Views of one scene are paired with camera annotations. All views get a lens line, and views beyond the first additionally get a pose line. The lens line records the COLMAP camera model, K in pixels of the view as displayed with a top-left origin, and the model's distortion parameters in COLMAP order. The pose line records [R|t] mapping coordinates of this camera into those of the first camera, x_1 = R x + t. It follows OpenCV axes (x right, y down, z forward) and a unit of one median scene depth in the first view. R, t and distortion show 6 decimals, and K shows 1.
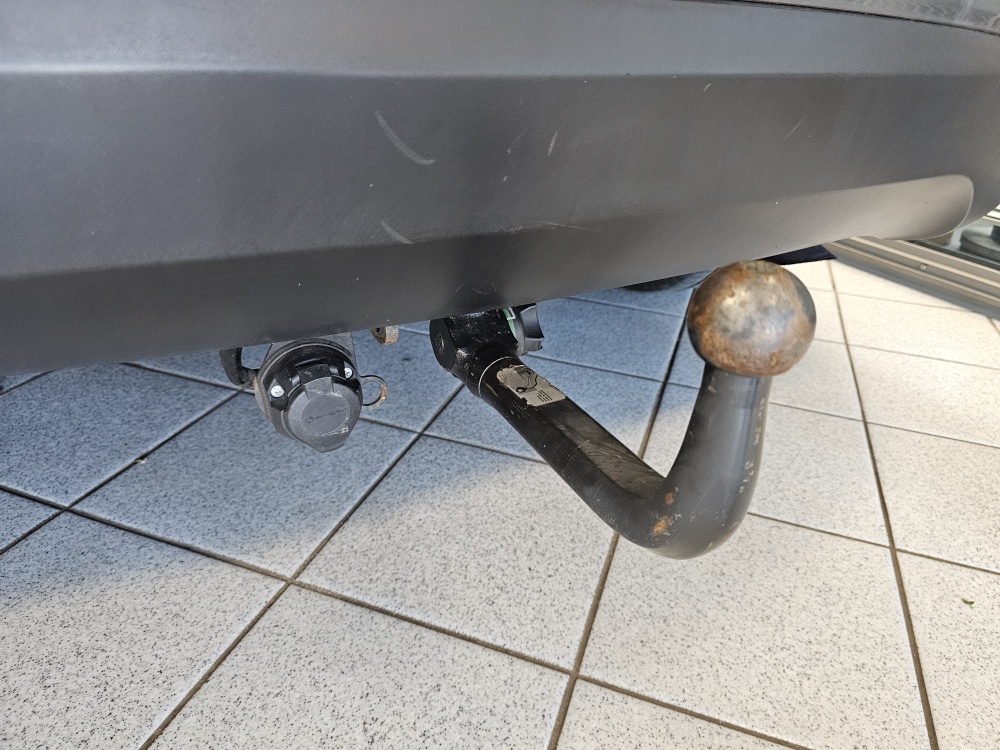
lens RADIAL K [[683.0, 0, 499.1], [0, 683.0, 375.3], [0, 0, 1]] dist [0.056515, -0.067914]
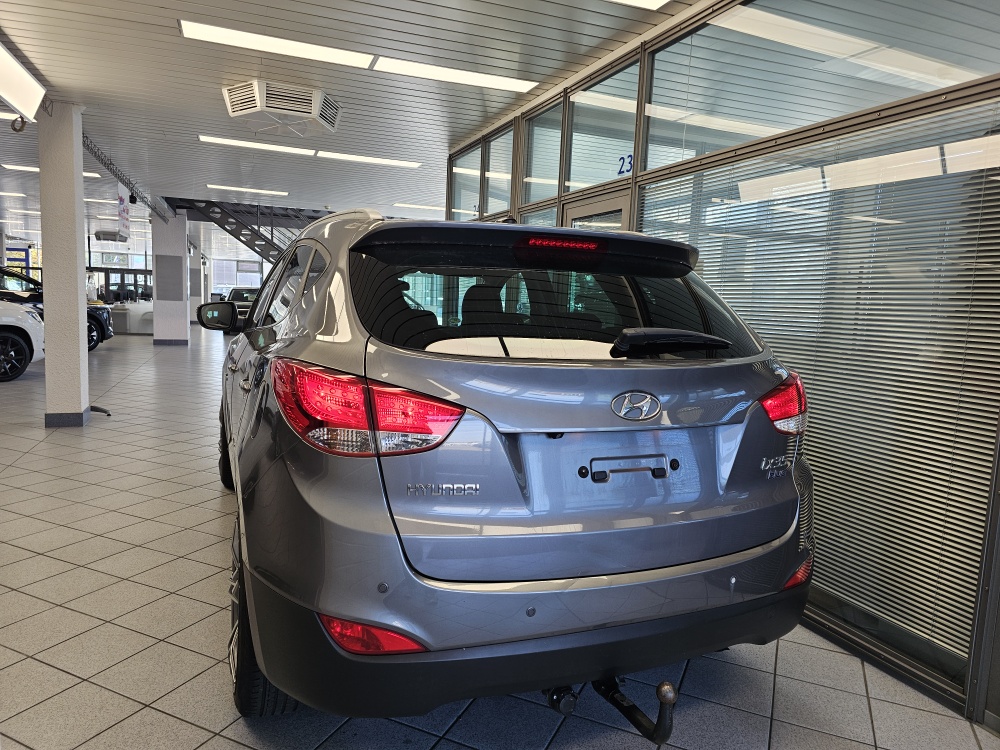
lens RADIAL K [[683.0, 0, 493.9], [0, 683.0, 380.3], [0, 0, 1]] dist [0.056515, -0.067914]
pose [[0.996749, 0.011738, -0.079714, -0.357632], [-0.040079, 0.930486, -0.364129, -0.193955], [0.069899, 0.366140, 0.927931, -3.000103]]
